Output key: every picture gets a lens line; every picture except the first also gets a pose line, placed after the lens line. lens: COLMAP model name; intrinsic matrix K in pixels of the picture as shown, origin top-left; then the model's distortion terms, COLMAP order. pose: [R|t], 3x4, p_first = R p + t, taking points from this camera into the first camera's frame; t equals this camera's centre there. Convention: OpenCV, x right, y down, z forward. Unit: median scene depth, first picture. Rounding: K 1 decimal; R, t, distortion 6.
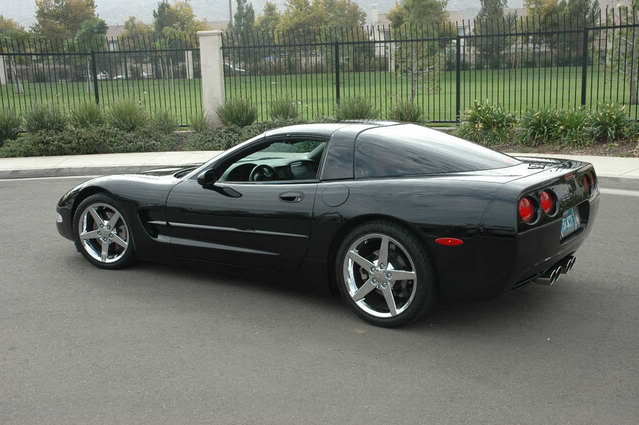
lens RADIAL K [[746.9, 0, 319.5], [0, 746.9, 212.5], [0, 0, 1]] dist [-0.004132, 0.019996]
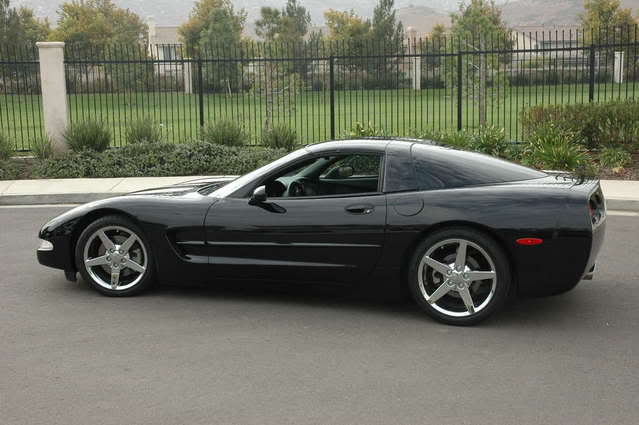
lens RADIAL K [[856.8, 0, 319.5], [0, 856.8, 212.5], [0, 0, 1]] dist [0.032480, 0.096037]
pose [[0.956248, -0.026803, 0.291327, -0.353389], [0.040932, 0.998257, -0.042513, 0.026420], [-0.289680, 0.052578, 0.955678, -0.100335]]
